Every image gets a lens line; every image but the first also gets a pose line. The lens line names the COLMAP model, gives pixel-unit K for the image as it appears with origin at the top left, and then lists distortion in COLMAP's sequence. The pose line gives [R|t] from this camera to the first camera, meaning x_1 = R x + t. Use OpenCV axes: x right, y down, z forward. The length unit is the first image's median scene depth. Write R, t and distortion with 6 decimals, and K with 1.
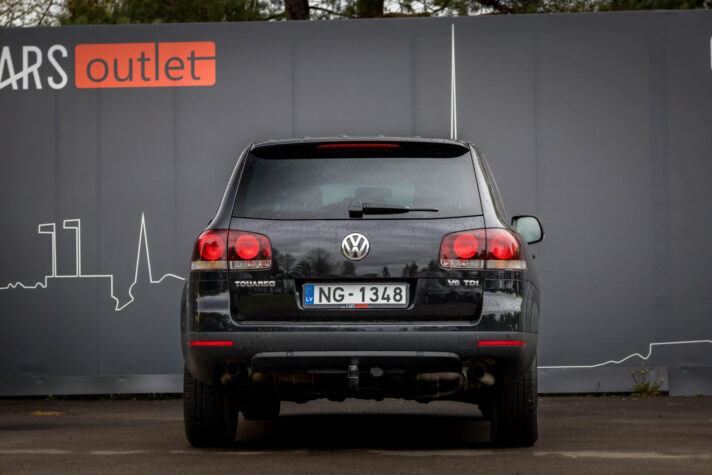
lens RADIAL K [[2157.7, 0, 356.0], [0, 2157.7, 238.1], [0, 0, 1]] dist [0.254627, 0.000000]
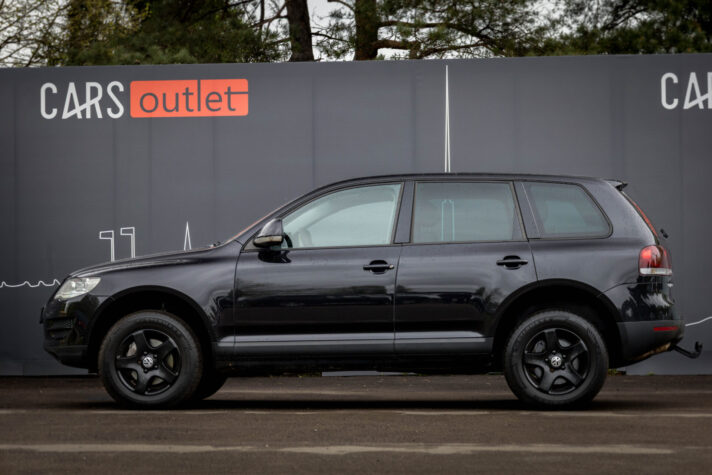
lens RADIAL K [[2157.7, 0, 356.0], [0, 2157.7, 237.5], [0, 0, 1]] dist [0.254627, 0.000000]
pose [[0.999893, 0.000205, 0.014649, -0.022663], [-0.000272, 0.999990, 0.004519, -0.008493], [-0.014648, -0.004522, 0.999882, -0.194530]]
